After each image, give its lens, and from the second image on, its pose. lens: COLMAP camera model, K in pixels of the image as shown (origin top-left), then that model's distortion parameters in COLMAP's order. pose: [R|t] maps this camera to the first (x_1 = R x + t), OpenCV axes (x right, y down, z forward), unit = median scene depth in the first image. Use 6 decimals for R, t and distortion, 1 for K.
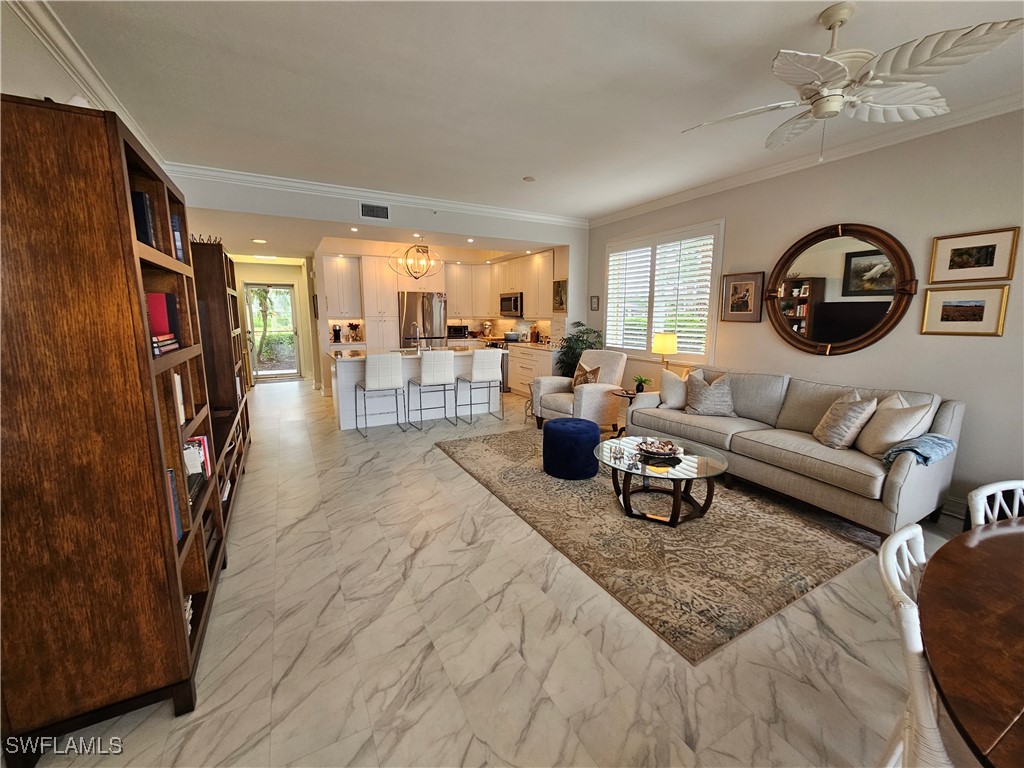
lens RADIAL K [[419.3, 0, 519.3], [0, 419.3, 380.4], [0, 0, 1]] dist [0.001780, -0.000561]
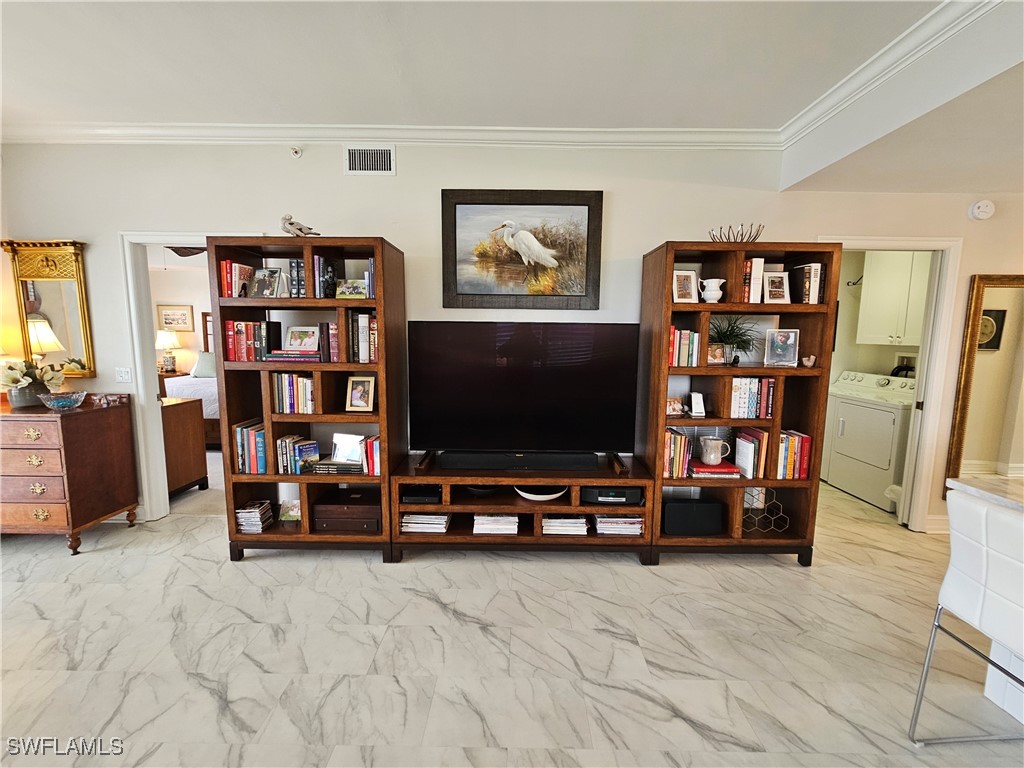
lens RADIAL K [[419.3, 0, 512.3], [0, 419.3, 383.6], [0, 0, 1]] dist [0.001780, -0.000561]
pose [[-0.494320, 0.098673, -0.863662, 0.027834], [-0.147992, 0.969480, 0.195466, -0.153897], [0.856590, 0.224438, -0.464630, 0.919557]]
